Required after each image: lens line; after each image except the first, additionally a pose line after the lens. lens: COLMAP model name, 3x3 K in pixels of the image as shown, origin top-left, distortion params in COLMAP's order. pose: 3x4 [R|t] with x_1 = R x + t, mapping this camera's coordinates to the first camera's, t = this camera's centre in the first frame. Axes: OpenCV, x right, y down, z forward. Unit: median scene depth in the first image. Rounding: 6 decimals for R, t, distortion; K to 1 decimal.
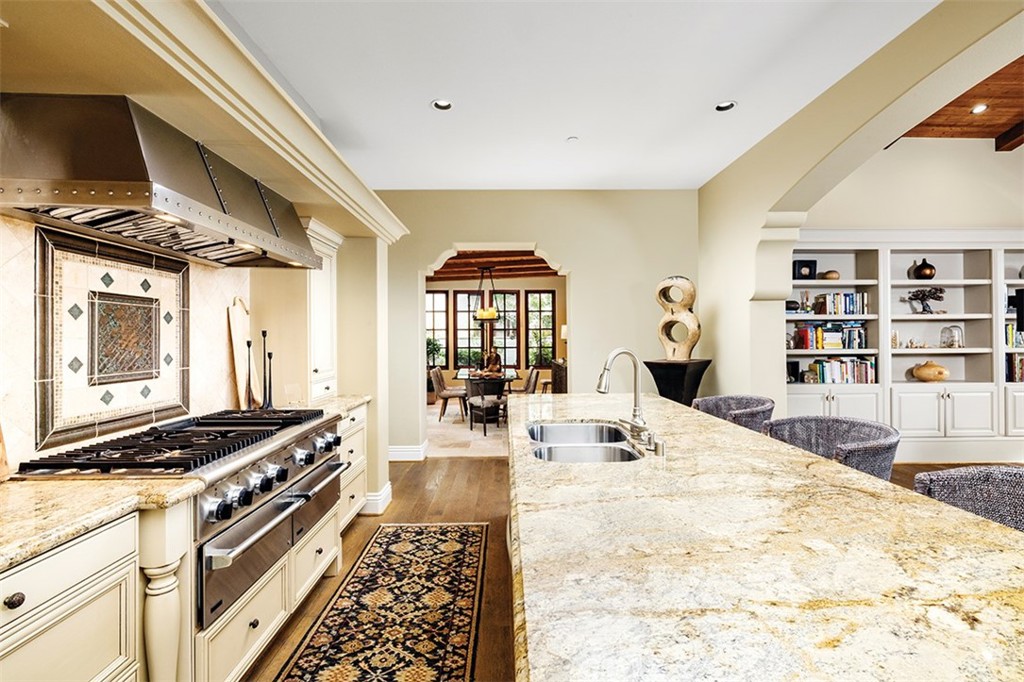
lens RADIAL K [[492.1, 0, 513.4], [0, 492.1, 338.6], [0, 0, 1]] dist [-0.001395, -0.000170]
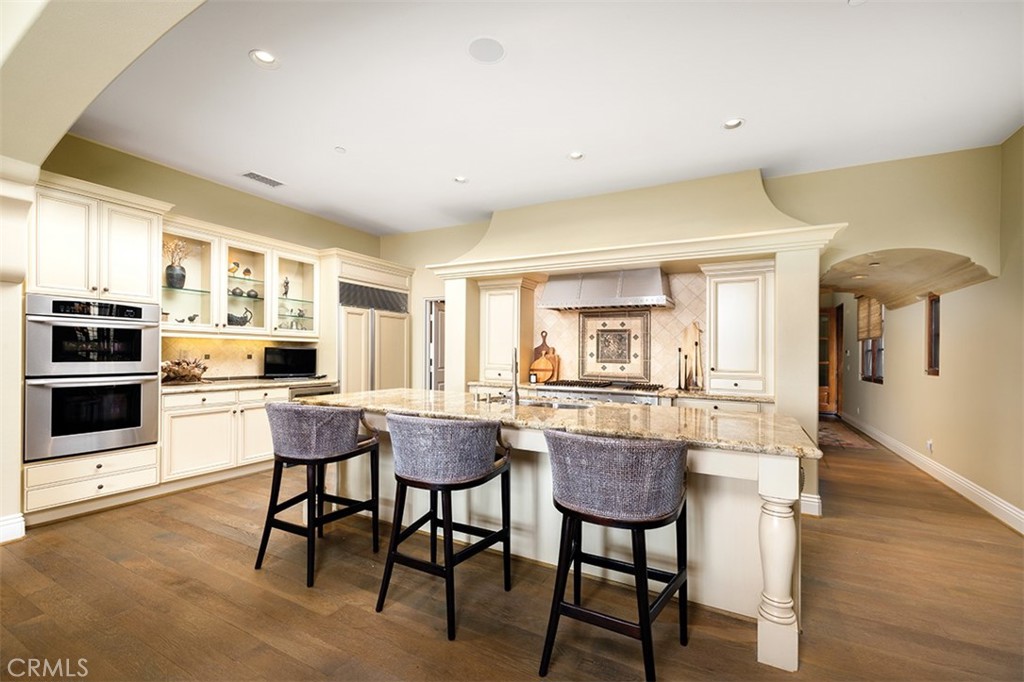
lens RADIAL K [[428.7, 0, 513.3], [0, 428.7, 344.2], [0, 0, 1]] dist [0.002699, 0.000818]
pose [[-0.481134, -0.002338, -0.876644, 1.439720], [-0.004633, 0.999989, -0.000124, -0.008181], [0.876635, 0.004002, -0.481140, 1.623087]]
